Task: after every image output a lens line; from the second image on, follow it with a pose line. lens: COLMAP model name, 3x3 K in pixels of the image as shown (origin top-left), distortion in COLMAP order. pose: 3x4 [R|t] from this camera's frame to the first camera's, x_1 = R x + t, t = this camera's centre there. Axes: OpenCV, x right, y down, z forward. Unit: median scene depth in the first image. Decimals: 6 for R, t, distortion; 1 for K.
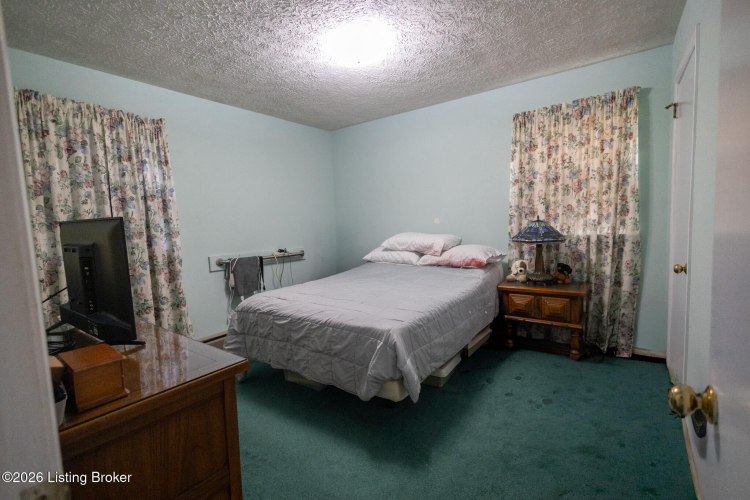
lens RADIAL K [[344.2, 0, 375.2], [0, 344.2, 249.9], [0, 0, 1]] dist [0.018317, -0.005366]
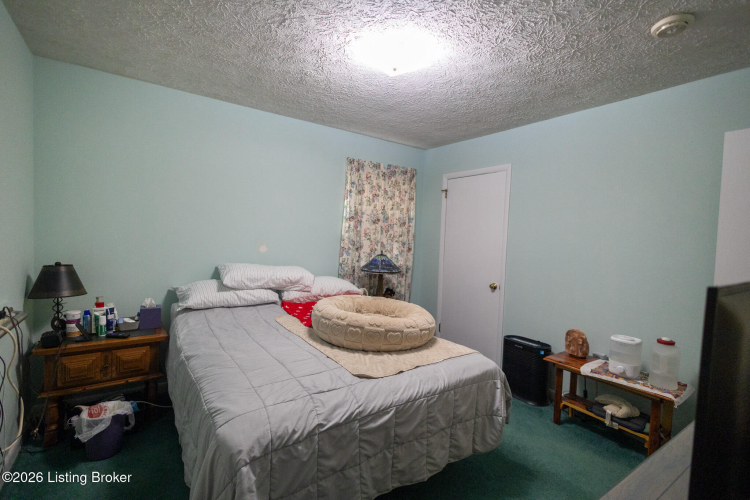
lens RADIAL K [[344.2, 0, 374.7], [0, 344.2, 252.3], [0, 0, 1]] dist [0.018317, -0.005366]
pose [[0.327055, 0.014189, 0.944899, -0.664788], [0.031734, 0.999158, -0.025988, -0.059969], [-0.944472, 0.038485, 0.326329, 0.612644]]
